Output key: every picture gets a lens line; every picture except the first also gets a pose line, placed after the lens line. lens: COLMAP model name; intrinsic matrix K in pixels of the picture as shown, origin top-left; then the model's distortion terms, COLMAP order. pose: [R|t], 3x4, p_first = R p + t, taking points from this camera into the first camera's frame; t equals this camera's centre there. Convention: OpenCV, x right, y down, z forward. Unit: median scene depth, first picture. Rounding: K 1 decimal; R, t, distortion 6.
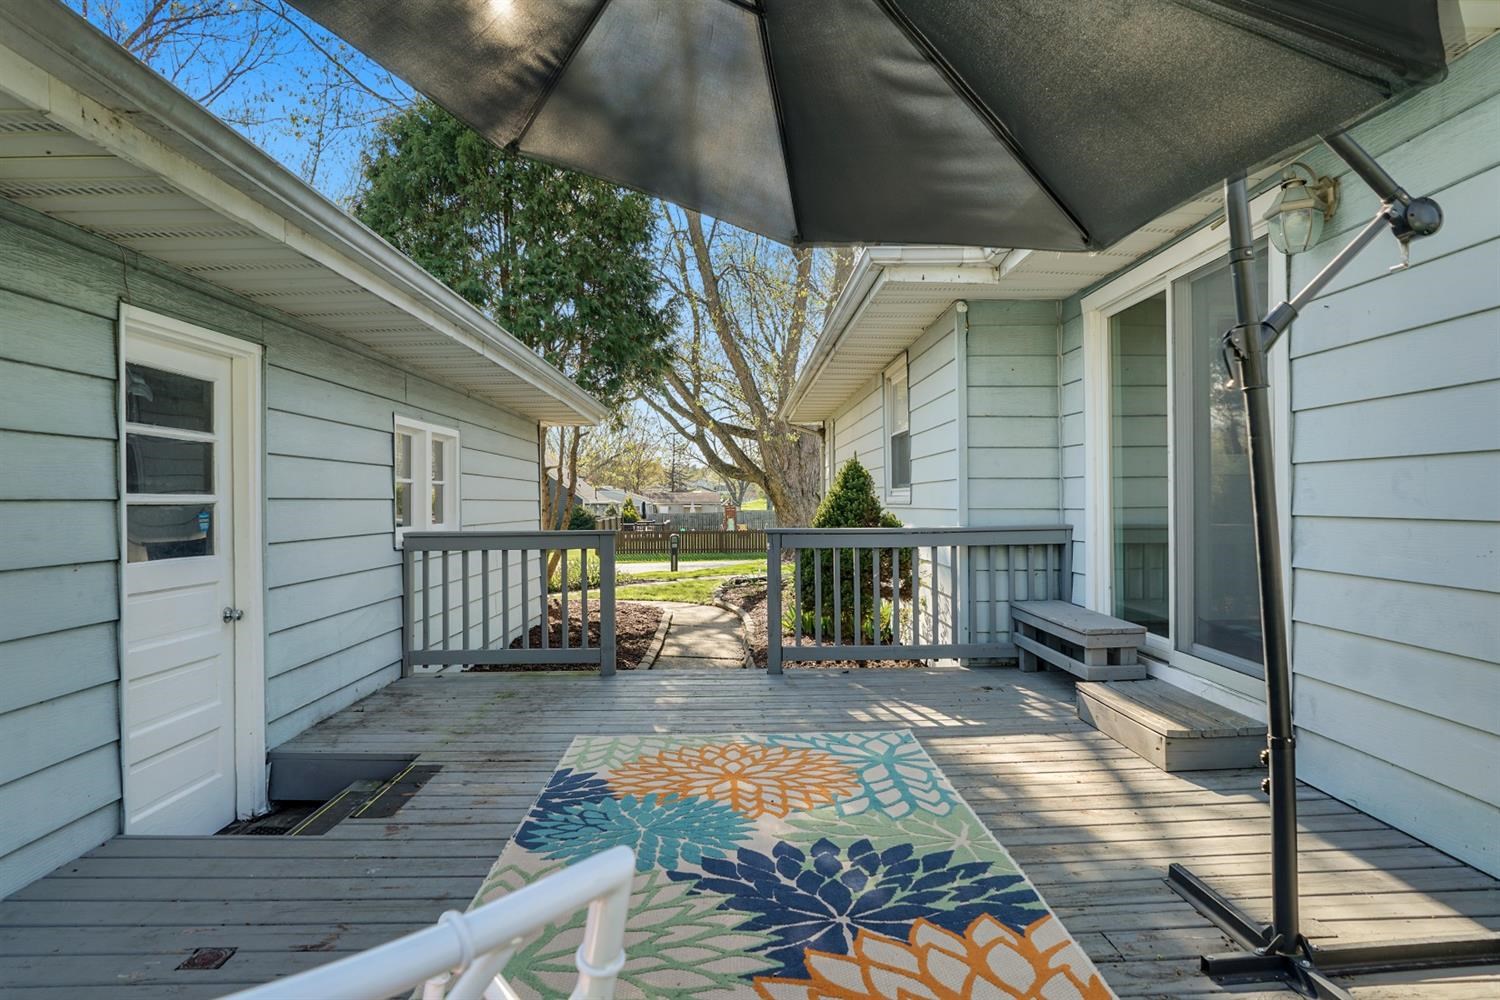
lens RADIAL K [[865.4, 0, 750.0], [0, 865.4, 500.0], [0, 0, 1]] dist [-0.018534, 0.000590]
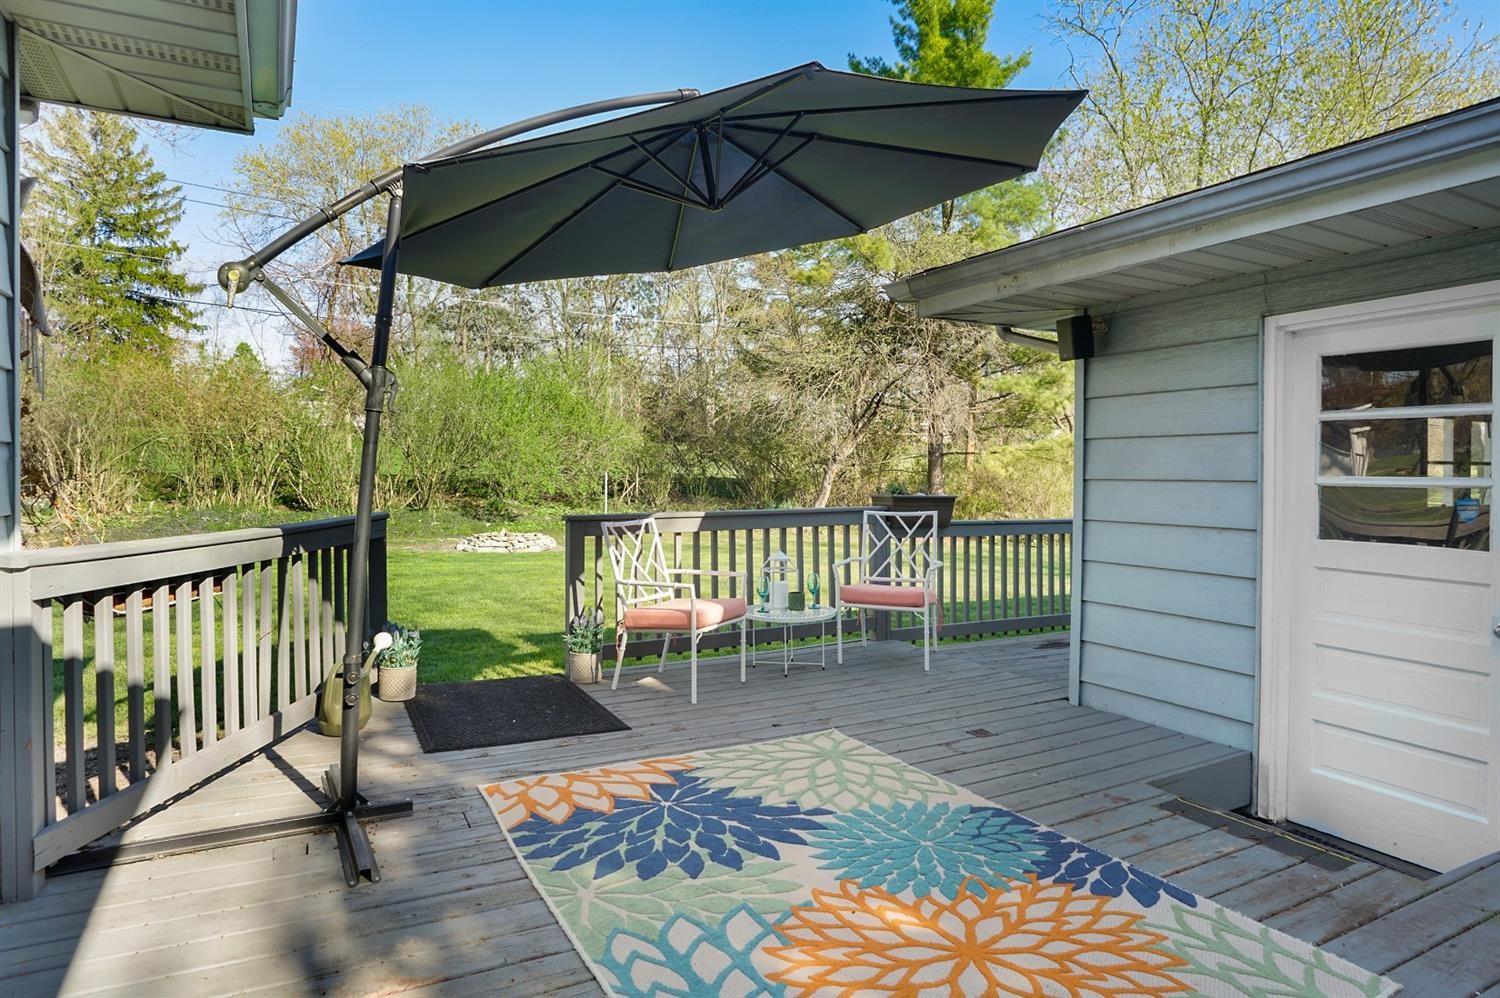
lens RADIAL K [[865.4, 0, 750.0], [0, 865.4, 499.0], [0, 0, 1]] dist [-0.018534, 0.000590]
pose [[-0.888049, 0.018173, -0.459389, 0.468366], [0.002959, 0.999424, 0.033815, -0.019418], [0.459738, 0.028670, -0.887591, 1.752333]]
